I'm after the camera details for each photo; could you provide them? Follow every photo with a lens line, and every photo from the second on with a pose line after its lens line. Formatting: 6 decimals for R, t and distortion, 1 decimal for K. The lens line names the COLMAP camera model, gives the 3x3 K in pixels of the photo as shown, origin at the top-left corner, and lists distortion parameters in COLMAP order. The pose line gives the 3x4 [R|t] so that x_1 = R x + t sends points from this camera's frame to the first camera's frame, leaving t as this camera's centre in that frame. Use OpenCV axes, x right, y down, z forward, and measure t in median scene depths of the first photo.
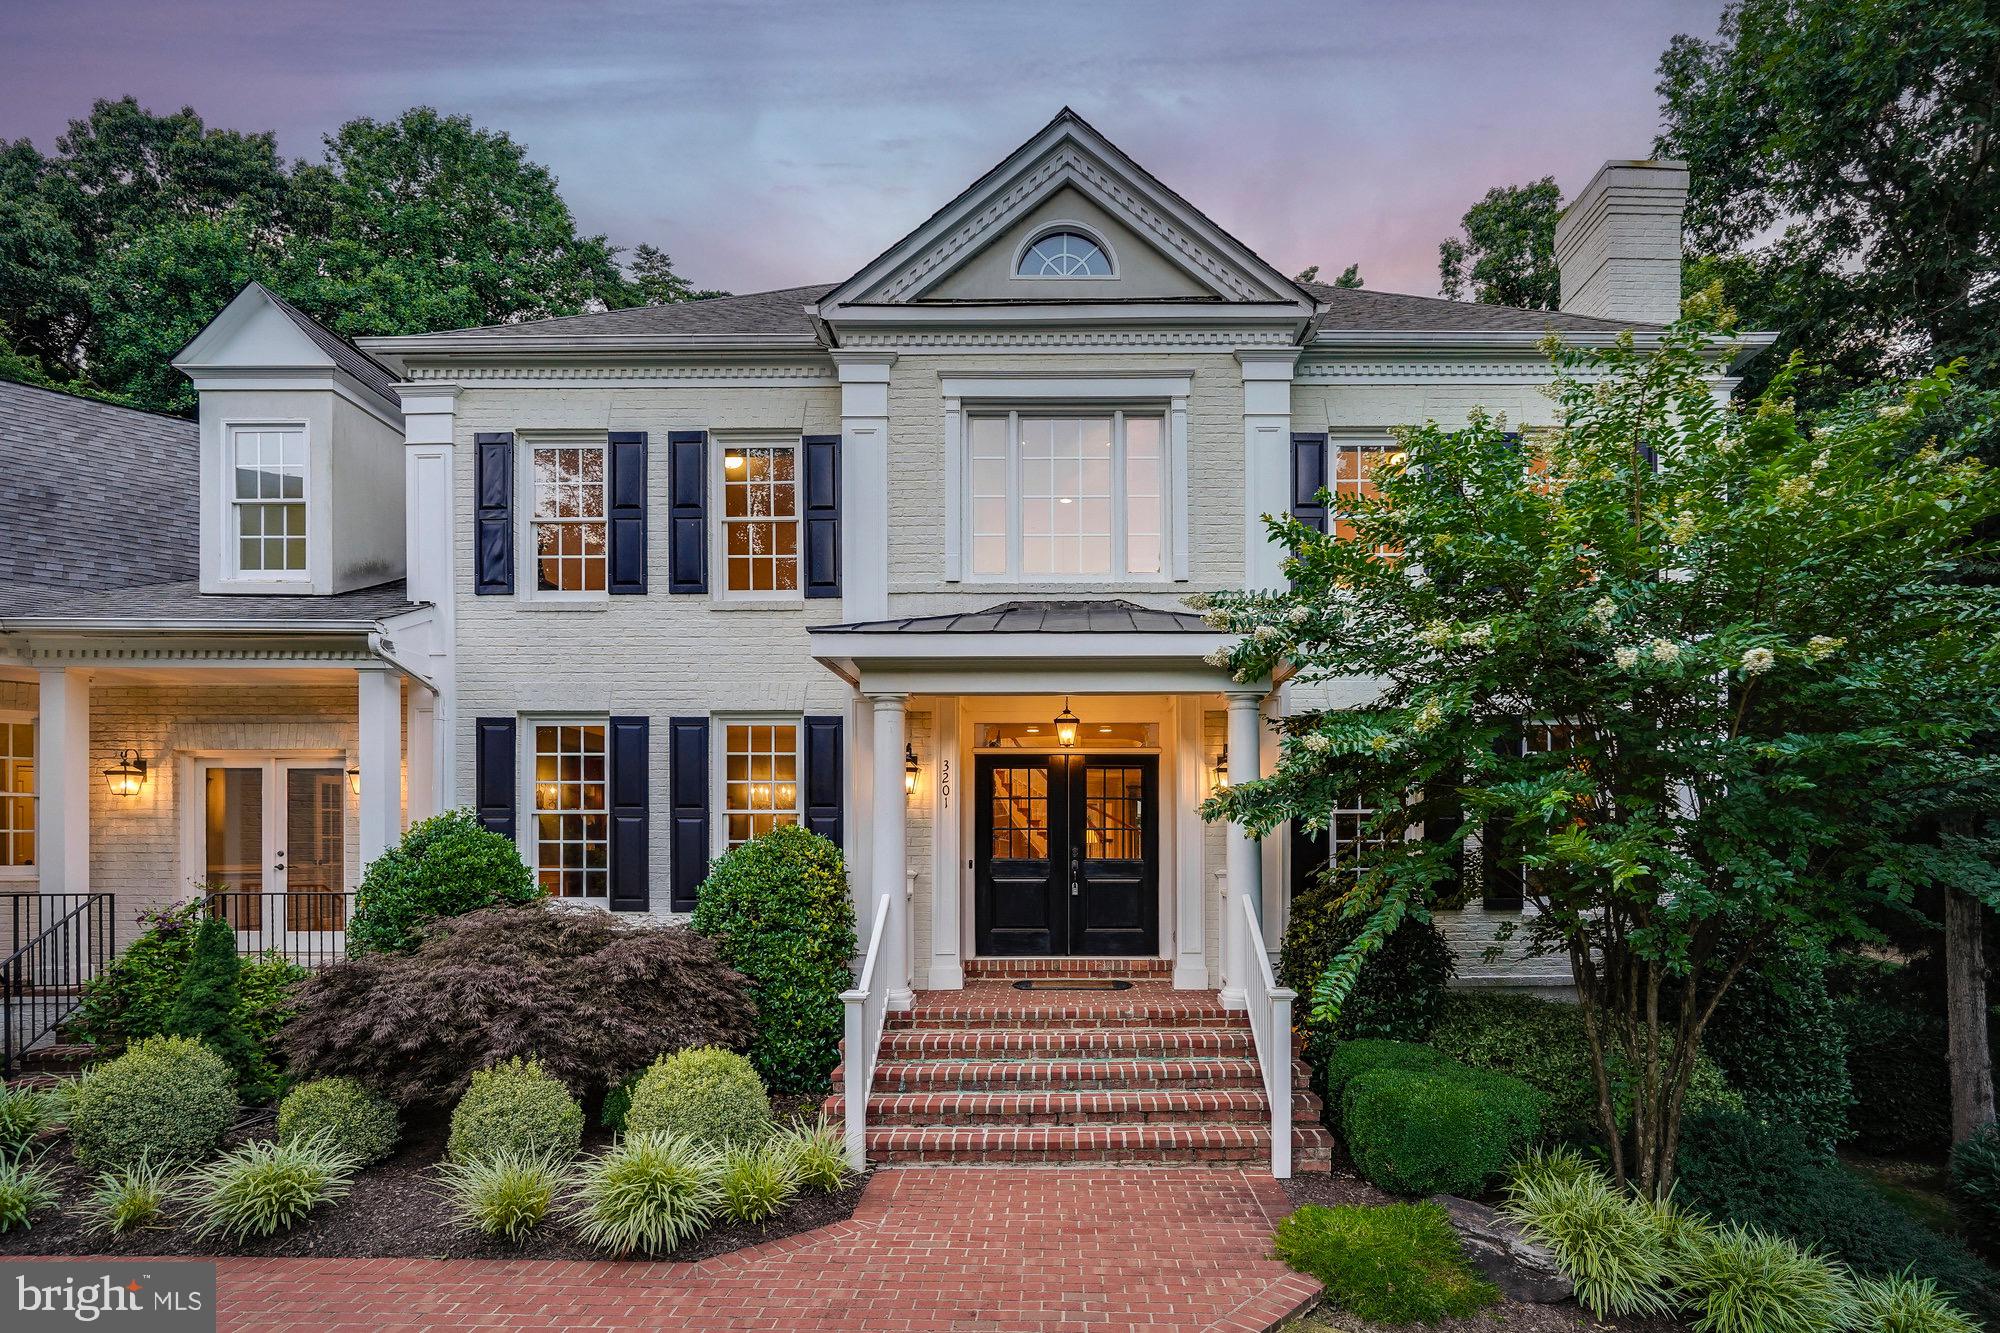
lens RADIAL K [[952.4, 0, 1041.4], [0, 952.4, 863.2], [0, 0, 1]] dist [-0.003341, -0.000924]
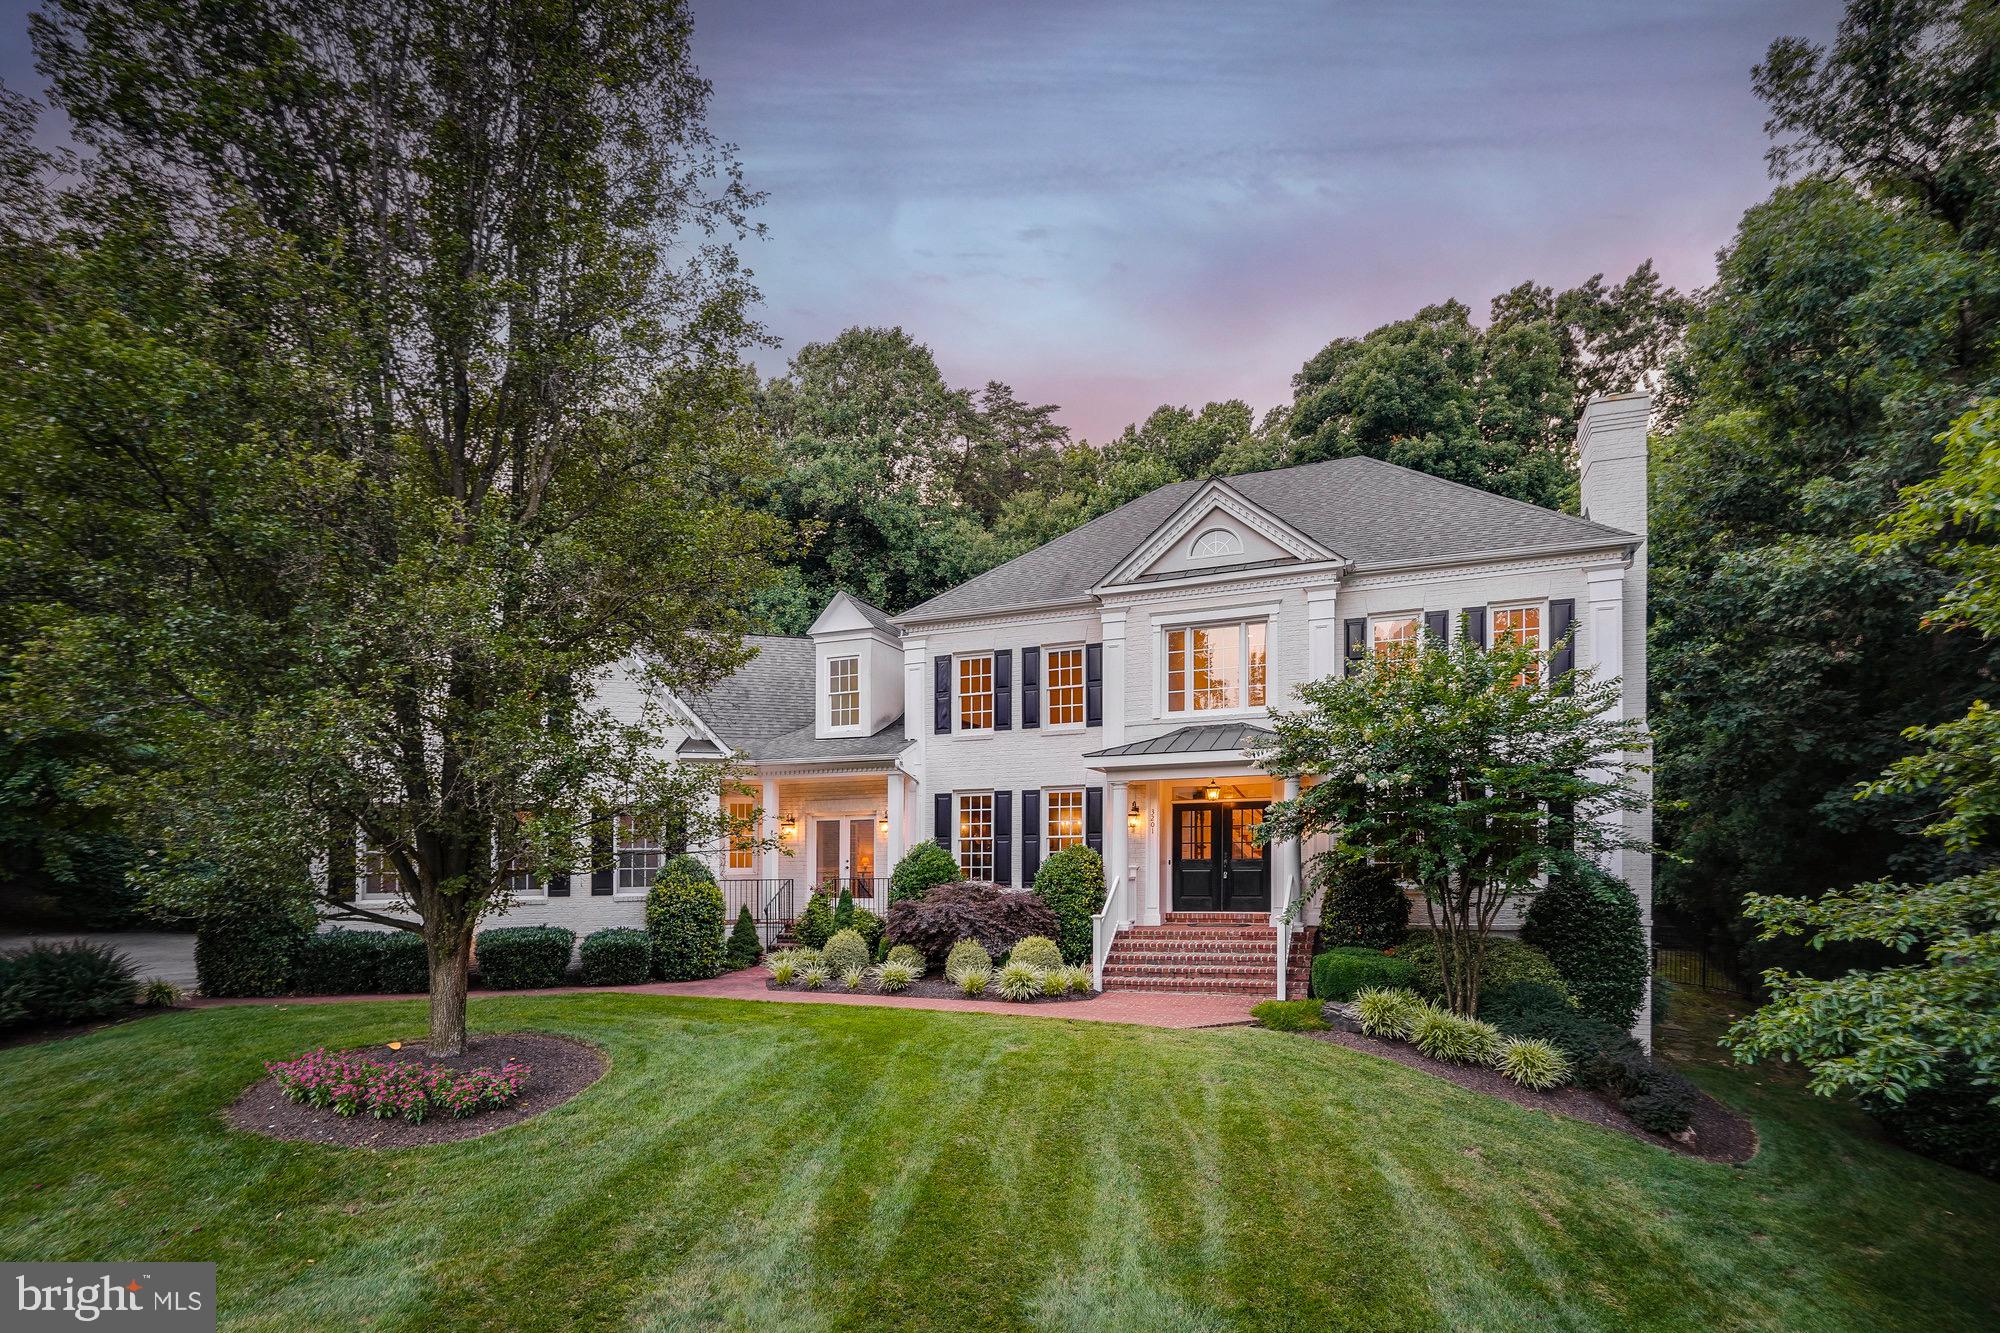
lens RADIAL K [[956.9, 0, 1056.2], [0, 956.9, 847.6], [0, 0, 1]] dist [-0.001347, 0.000070]
pose [[0.947068, -0.015033, -0.320680, 0.355601], [0.009652, 0.999785, -0.018363, 0.005512], [0.320887, 0.014296, 0.947010, -0.967105]]
